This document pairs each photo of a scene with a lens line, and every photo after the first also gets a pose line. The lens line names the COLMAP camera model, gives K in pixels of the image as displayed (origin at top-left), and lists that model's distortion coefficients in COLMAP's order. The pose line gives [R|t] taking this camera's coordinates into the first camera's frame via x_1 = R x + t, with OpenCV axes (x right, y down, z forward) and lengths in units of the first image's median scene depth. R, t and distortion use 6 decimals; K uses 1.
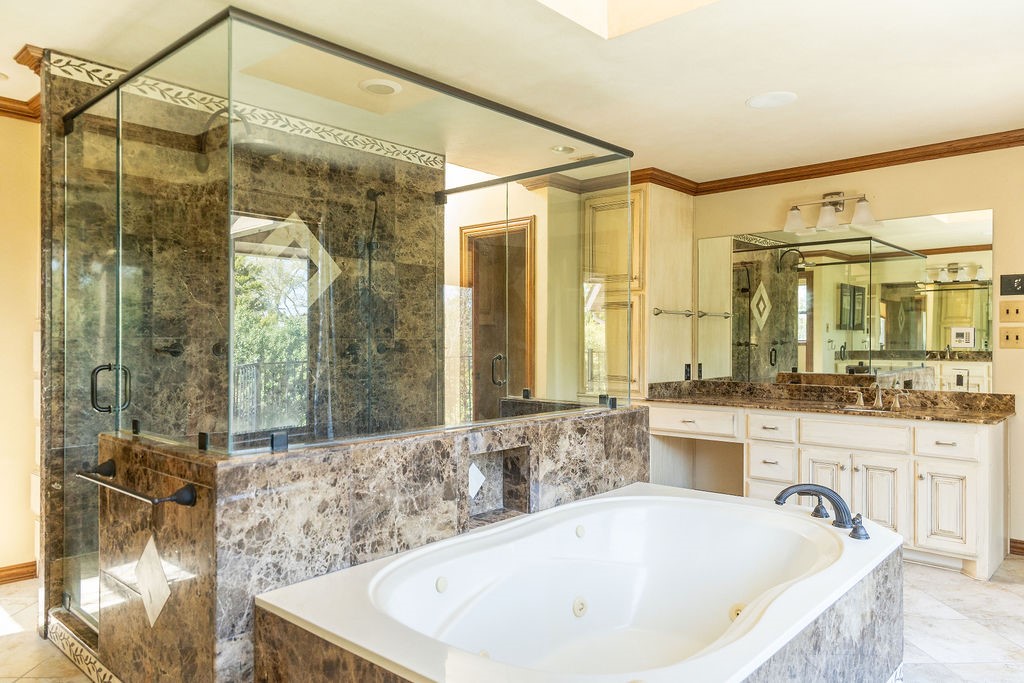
lens RADIAL K [[682.6, 0, 514.5], [0, 682.6, 340.4], [0, 0, 1]] dist [-0.001489, 0.000162]
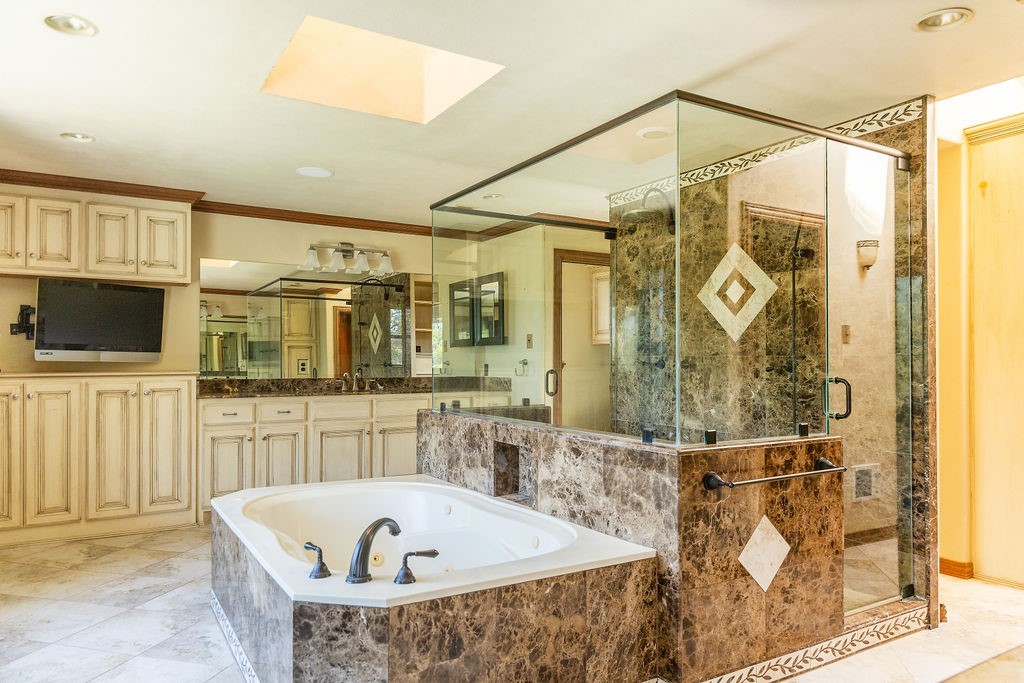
lens RADIAL K [[682.6, 0, 514.5], [0, 682.6, 340.4], [0, 0, 1]] dist [-0.001489, 0.000162]
pose [[-0.274146, -0.027575, -0.961293, 0.995641], [-0.000883, 0.999596, -0.028422, 0.004974], [0.961688, -0.006943, -0.274060, 1.132365]]
